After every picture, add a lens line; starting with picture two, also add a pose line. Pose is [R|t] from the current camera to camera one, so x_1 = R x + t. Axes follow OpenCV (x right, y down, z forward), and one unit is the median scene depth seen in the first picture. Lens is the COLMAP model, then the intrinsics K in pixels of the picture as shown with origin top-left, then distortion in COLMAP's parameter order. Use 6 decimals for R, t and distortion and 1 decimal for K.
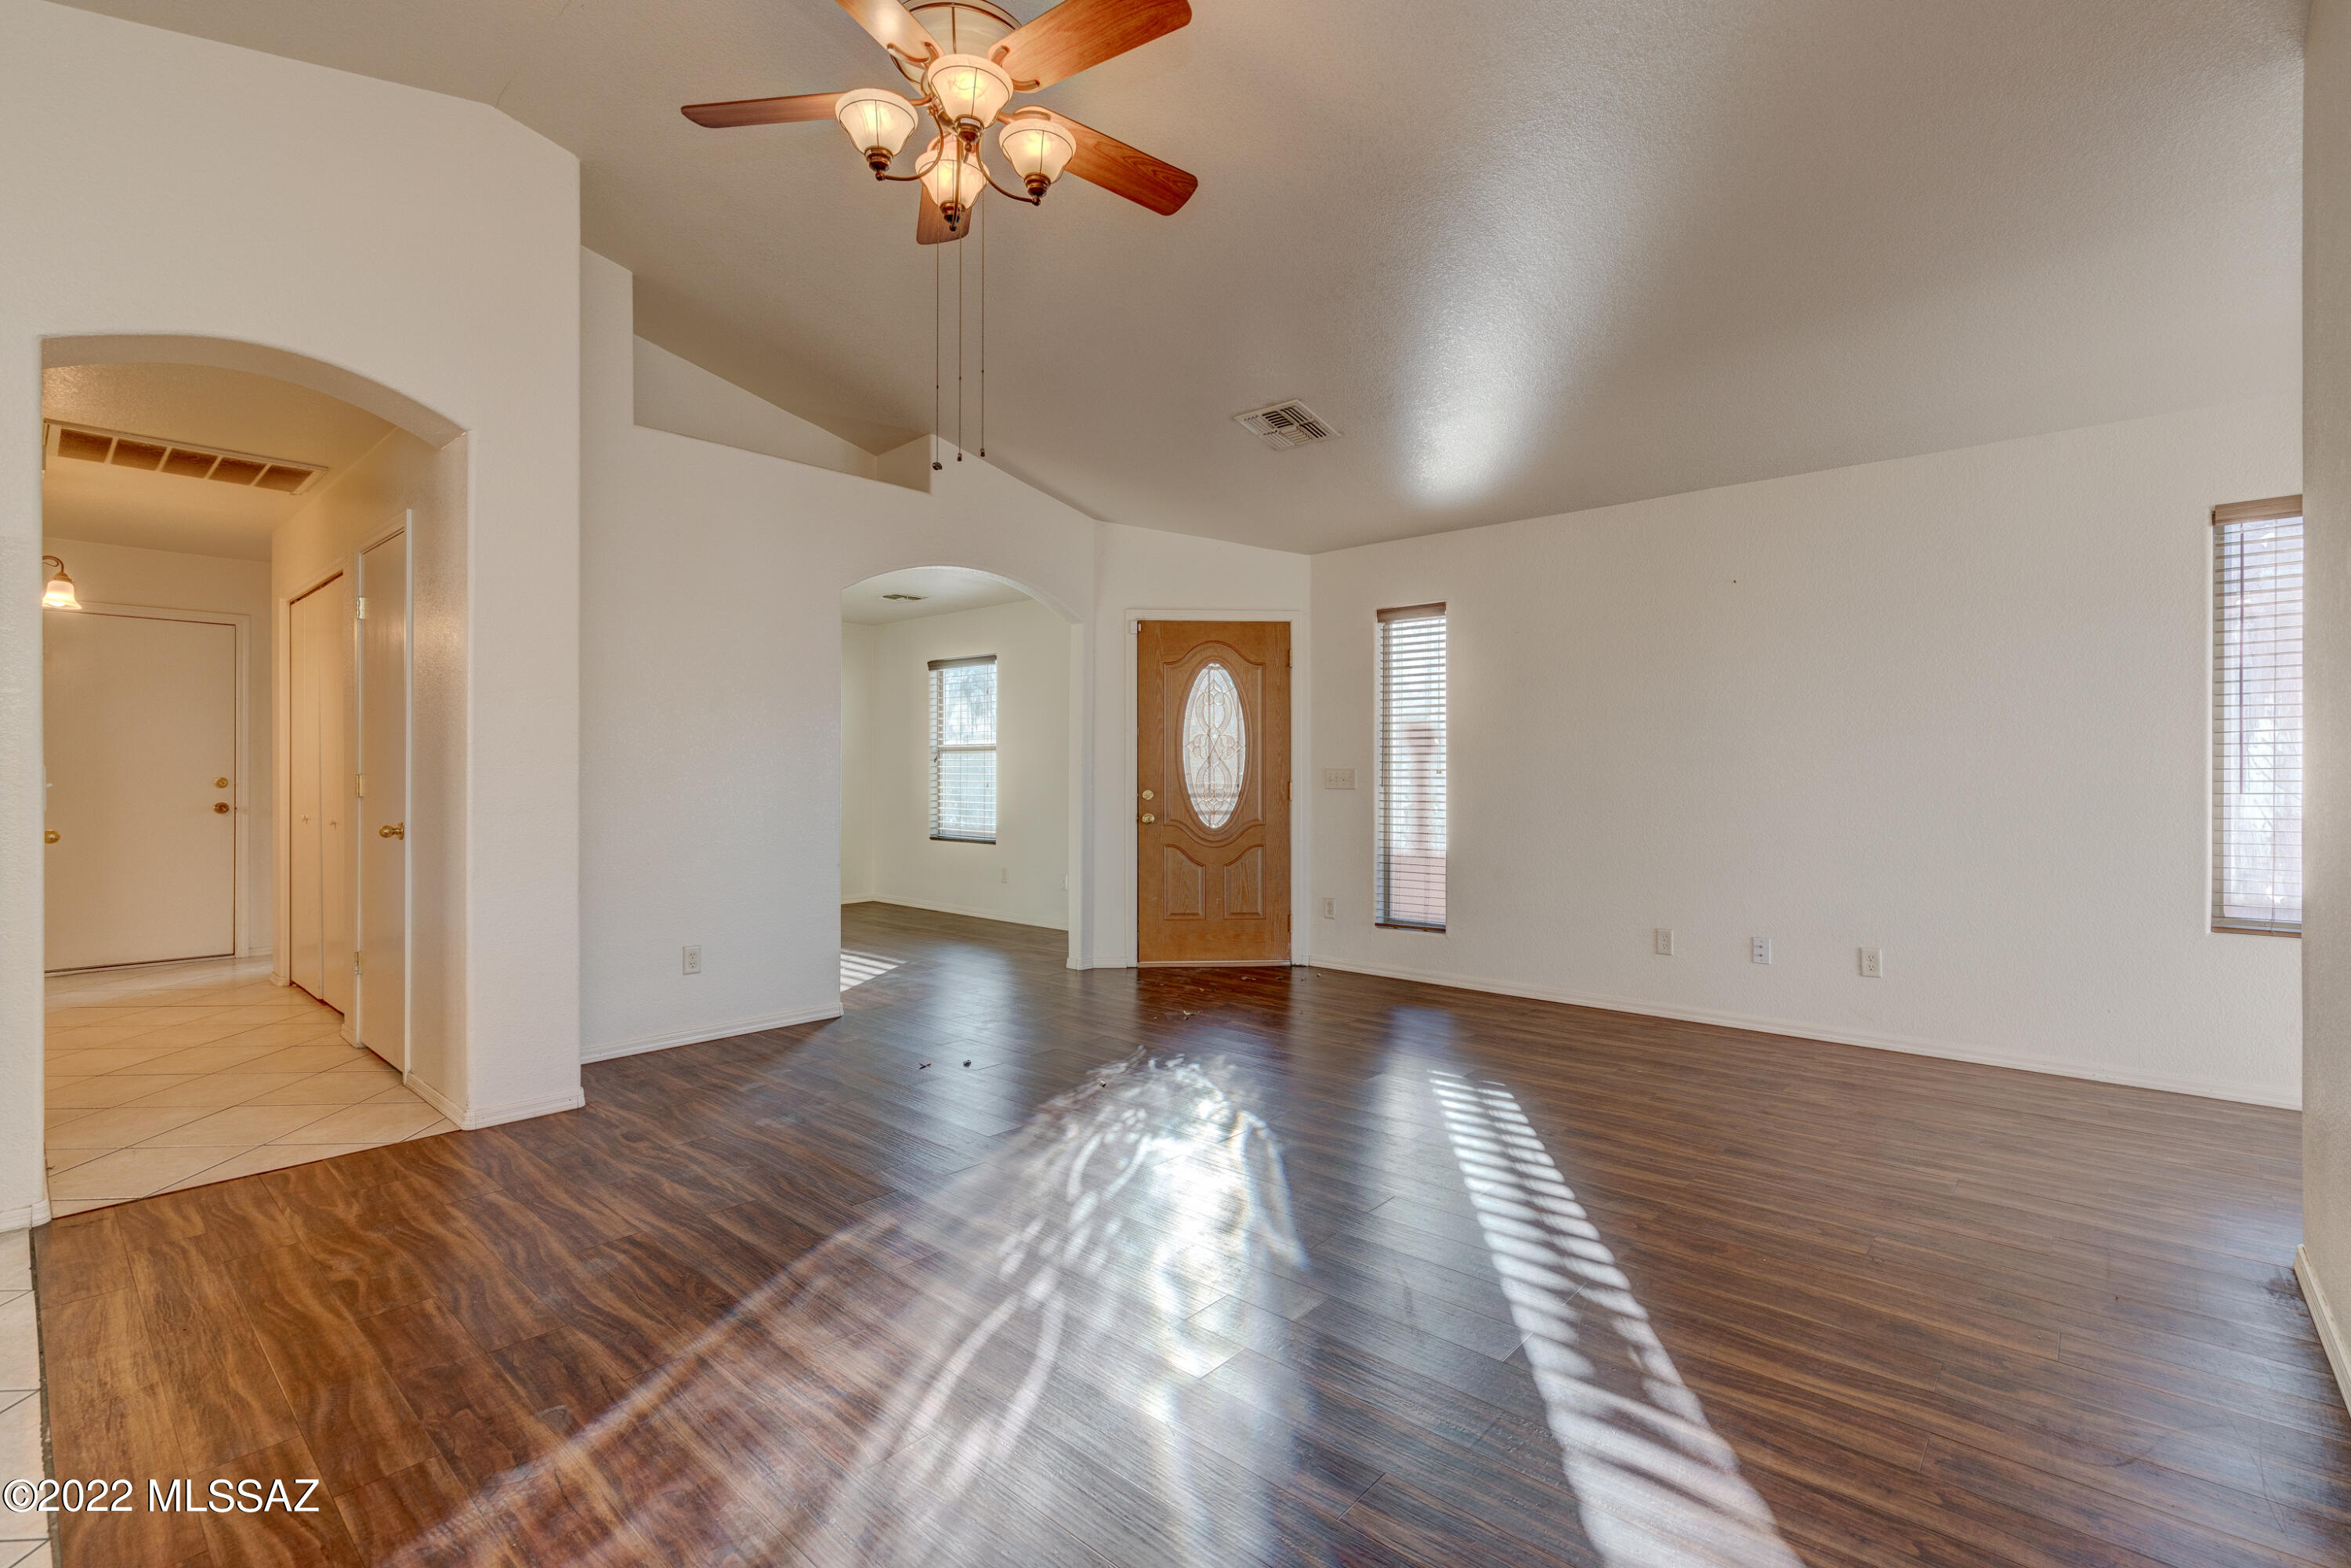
lens RADIAL K [[1057.5, 0, 1184.8], [0, 1057.5, 768.8], [0, 0, 1]] dist [-0.008849, 0.002750]
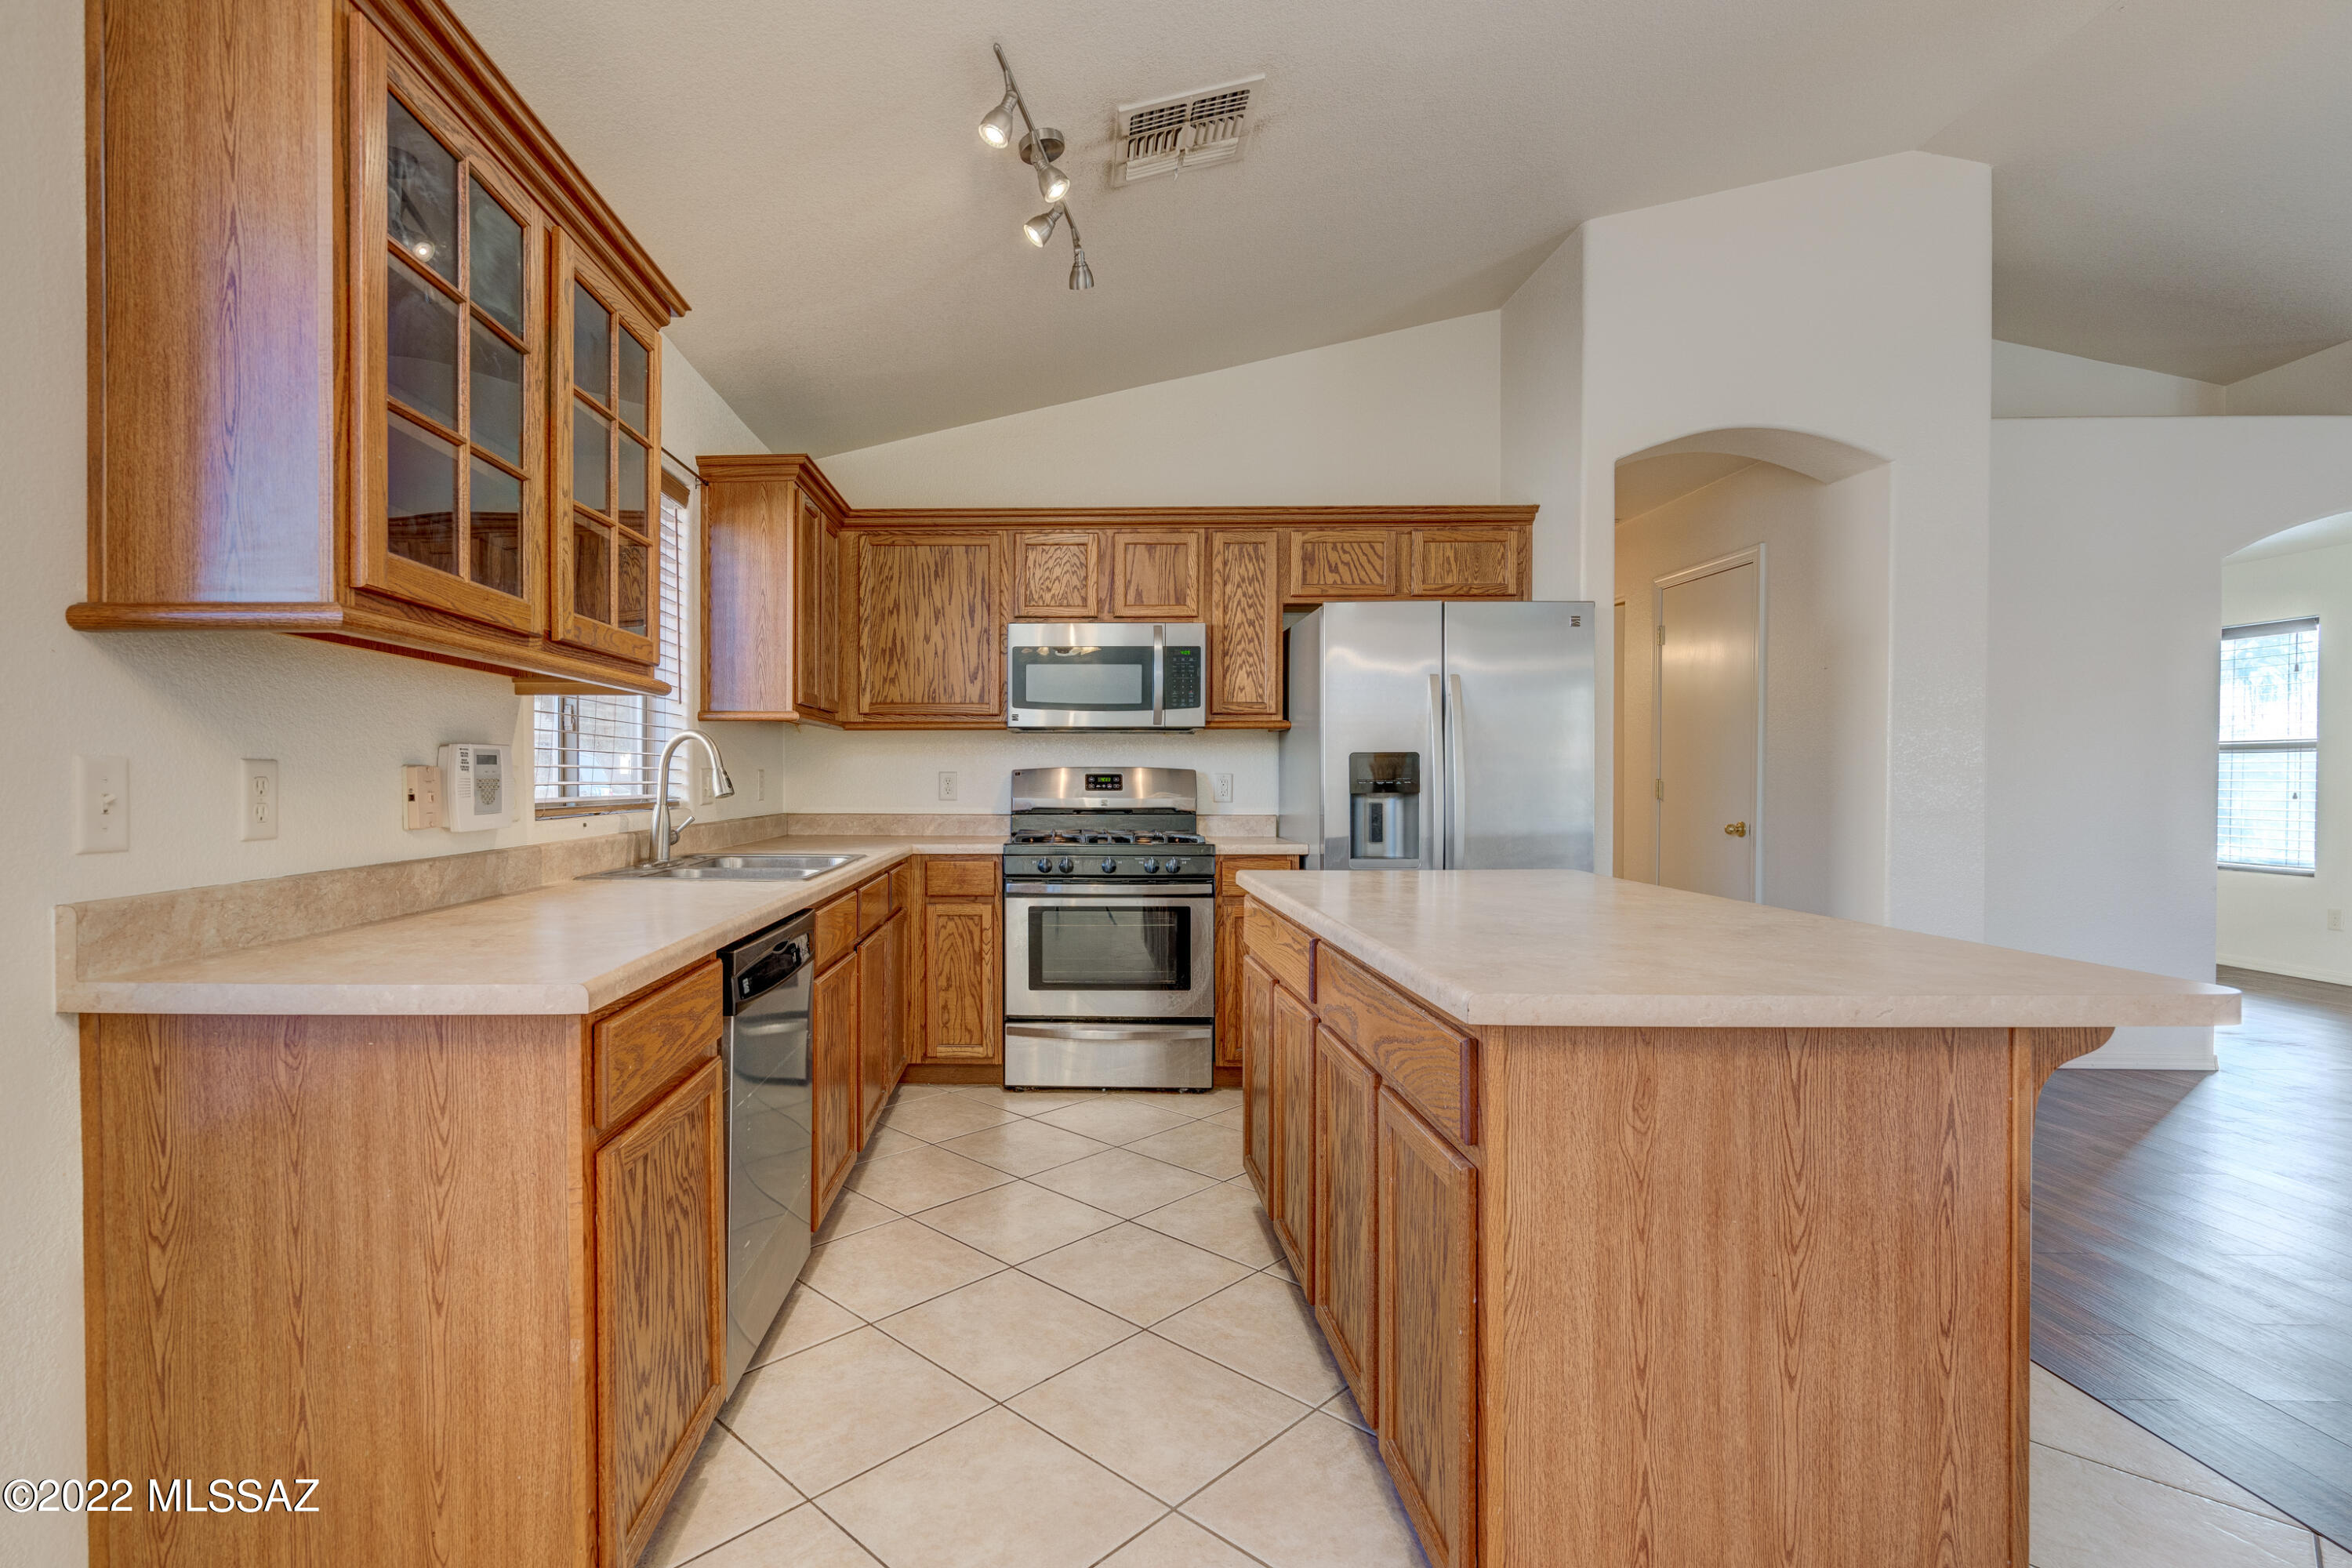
lens RADIAL K [[1113.9, 0, 1013.6], [0, 1113.9, 787.5], [0, 0, 1]] dist [-0.006816, 0.003731]
pose [[0.636809, 0.008933, -0.770970, -0.211515], [-0.002789, 0.999953, 0.009283, 0.004605], [0.771017, -0.003761, 0.636804, -0.239788]]
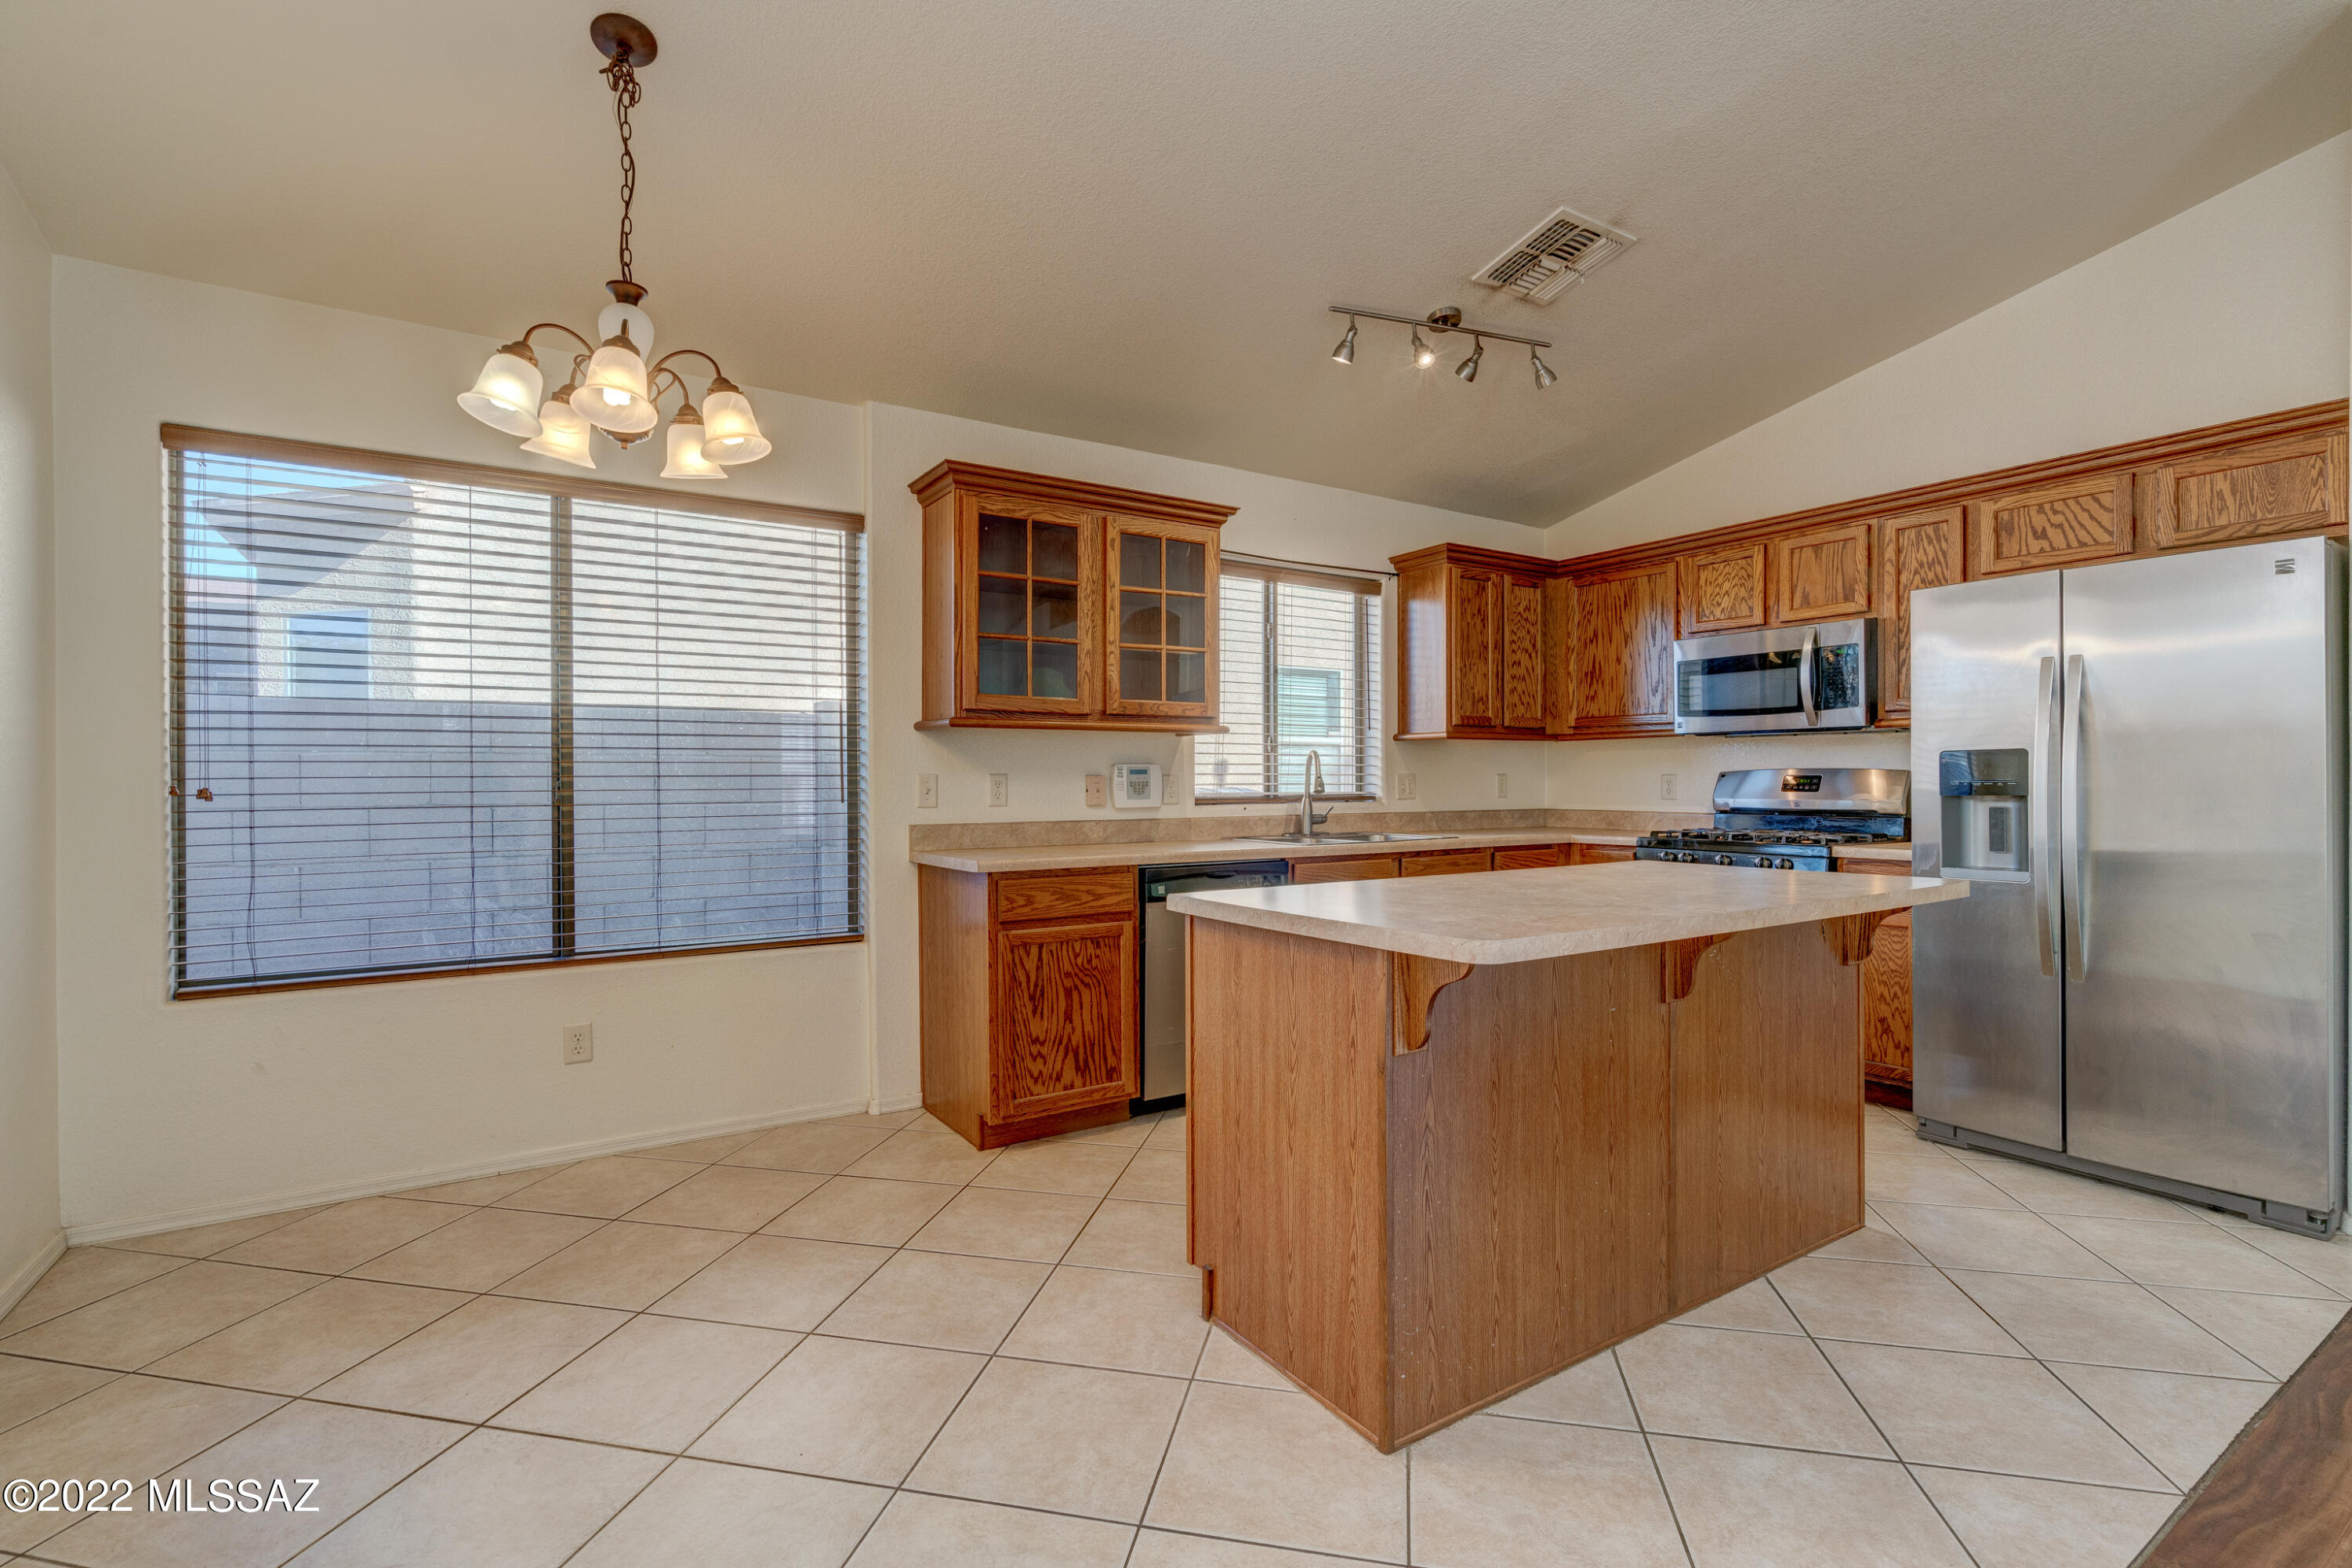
lens RADIAL K [[1058.0, 0, 1175.5], [0, 1058.0, 779.5], [0, 0, 1]] dist [-0.008849, 0.002750]
pose [[-0.269213, 0.000533, -0.963081, 0.046283], [0.001577, 0.999999, 0.000112, 0.004219], [0.963079, -0.001489, -0.269214, 0.063413]]
